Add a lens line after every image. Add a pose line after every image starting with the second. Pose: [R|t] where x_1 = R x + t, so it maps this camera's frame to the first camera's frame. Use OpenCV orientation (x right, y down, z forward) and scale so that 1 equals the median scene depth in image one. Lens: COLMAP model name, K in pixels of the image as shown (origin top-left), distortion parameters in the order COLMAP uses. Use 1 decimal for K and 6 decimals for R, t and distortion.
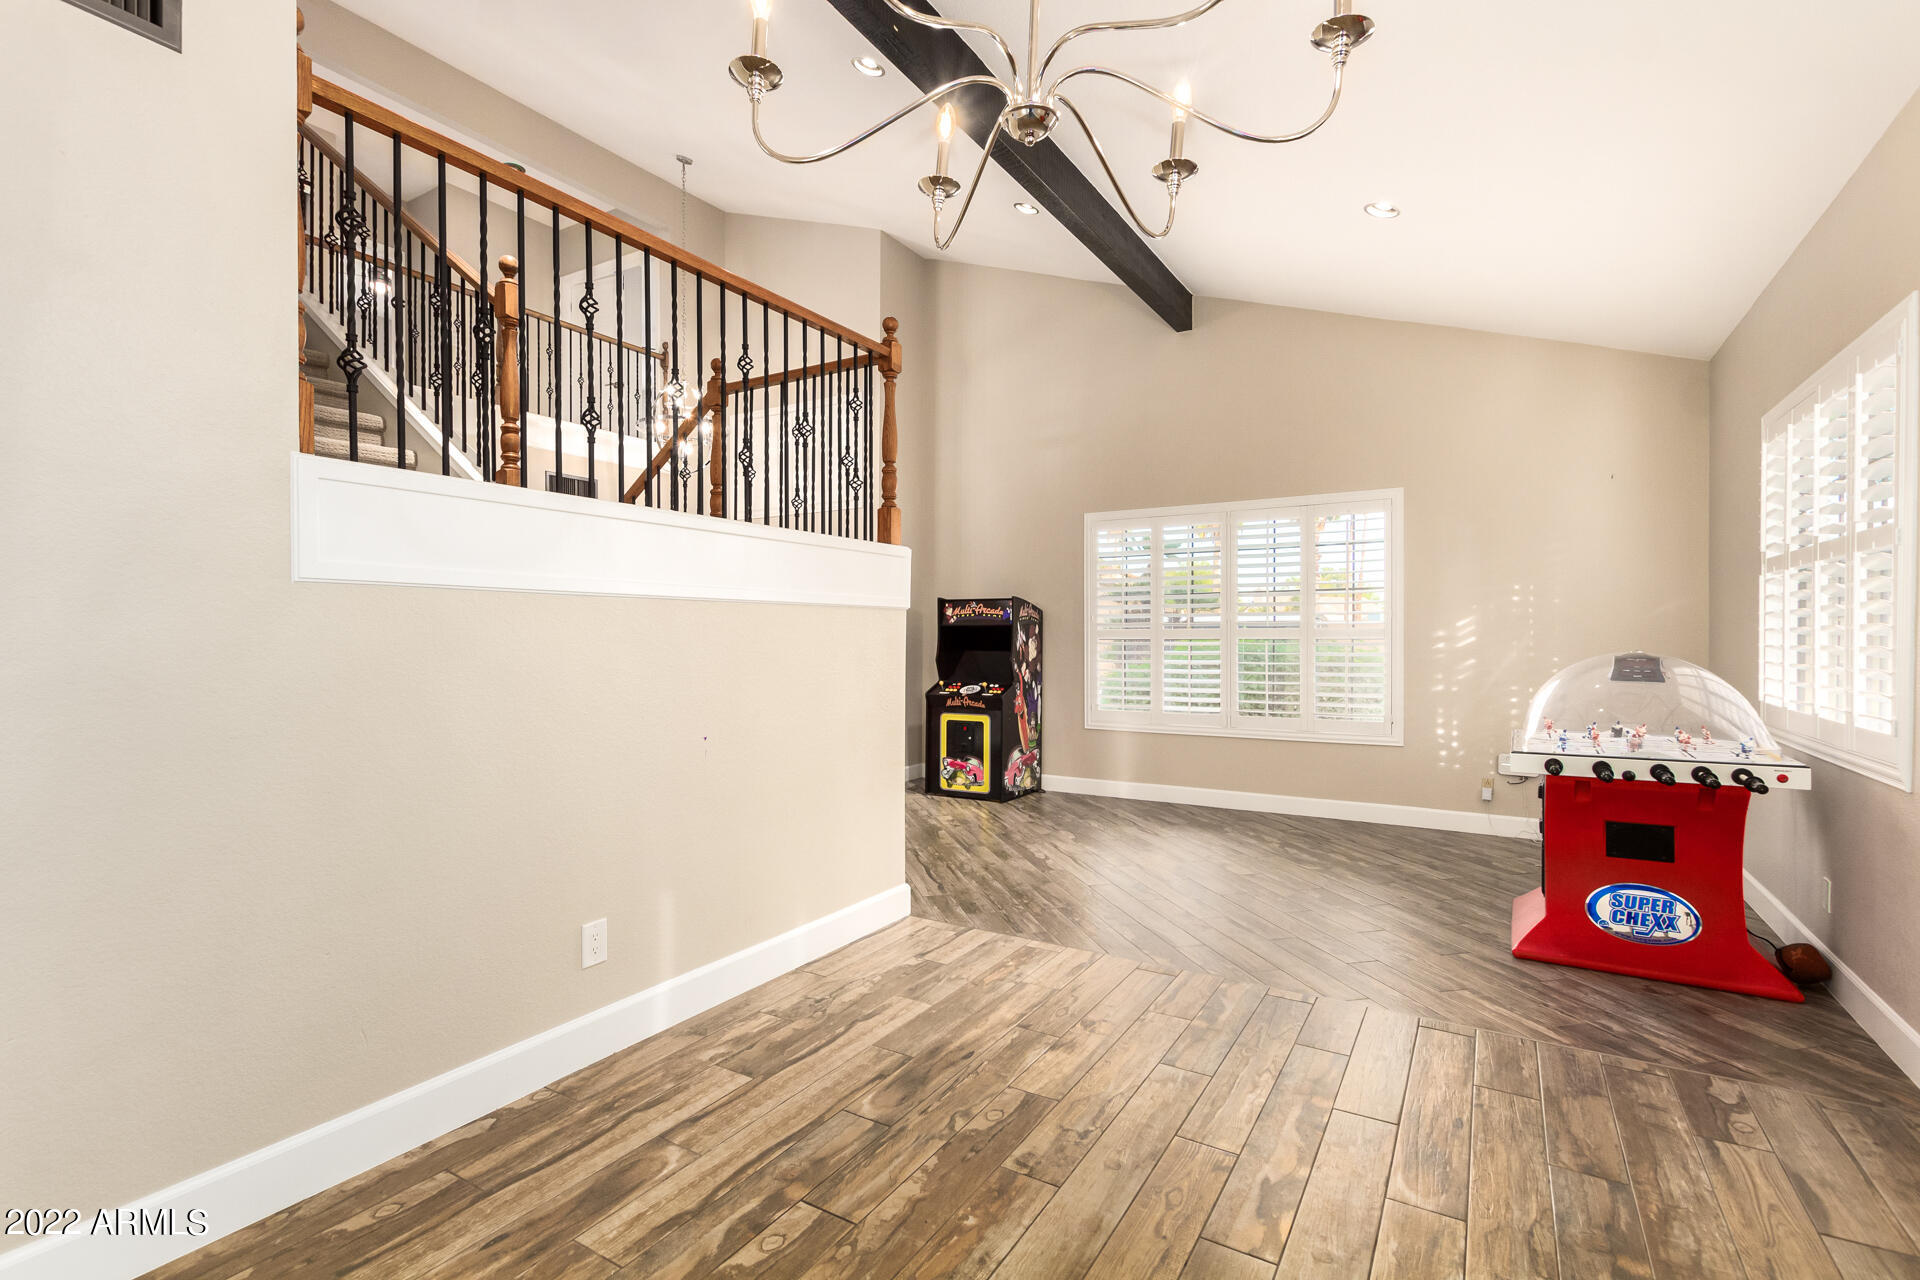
lens RADIAL K [[885.6, 0, 941.1], [0, 885.6, 635.9], [0, 0, 1]] dist [0.003591, -0.002738]
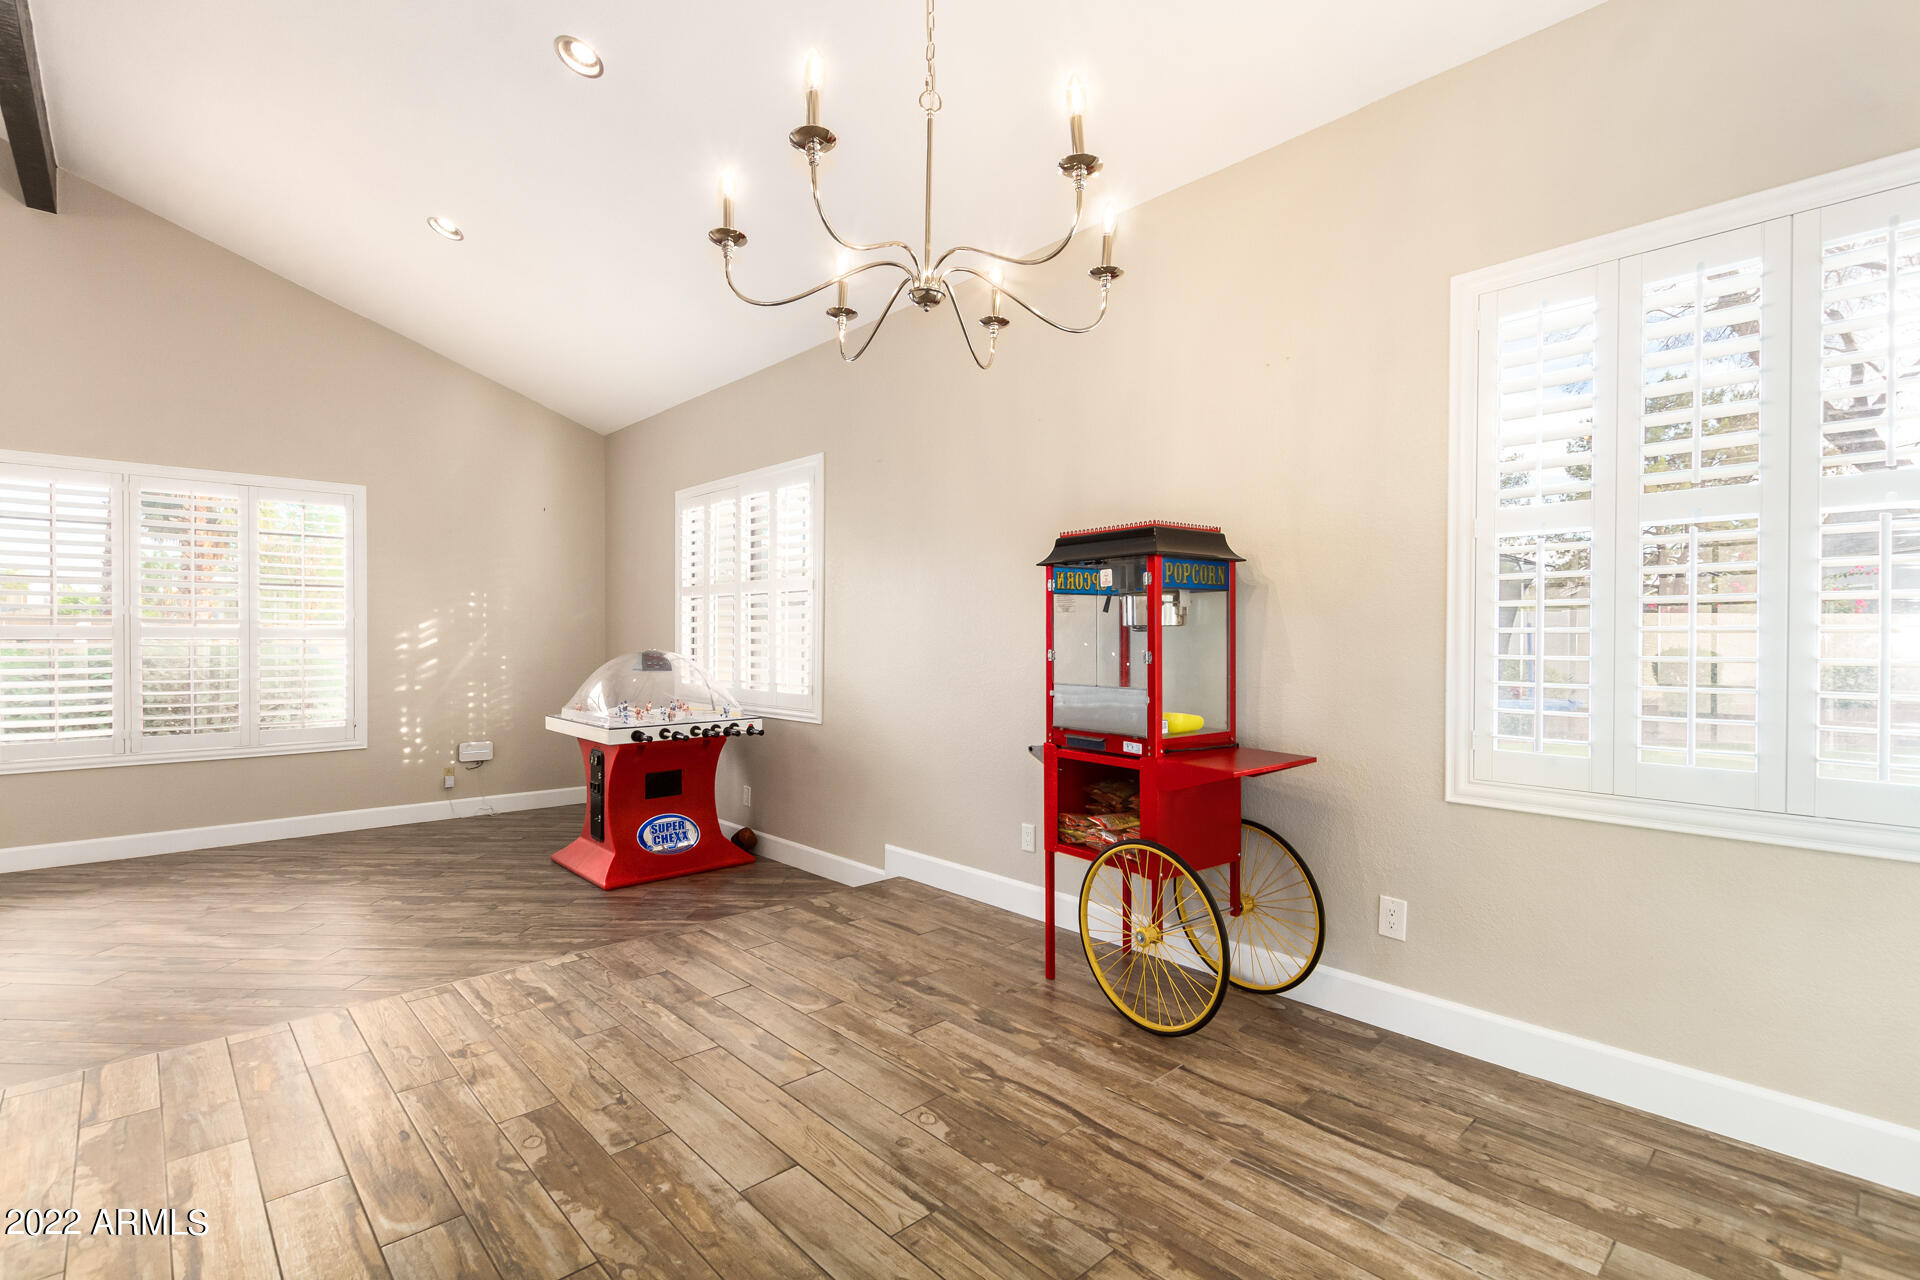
lens RADIAL K [[877.3, 0, 960.6], [0, 877.3, 647.3], [0, 0, 1]] dist [-0.002178, -0.000775]
pose [[0.251629, -0.006860, 0.967799, -0.469567], [-0.004636, 0.999955, 0.008294, 0.000380], [-0.967813, -0.006574, 0.251586, 0.207792]]
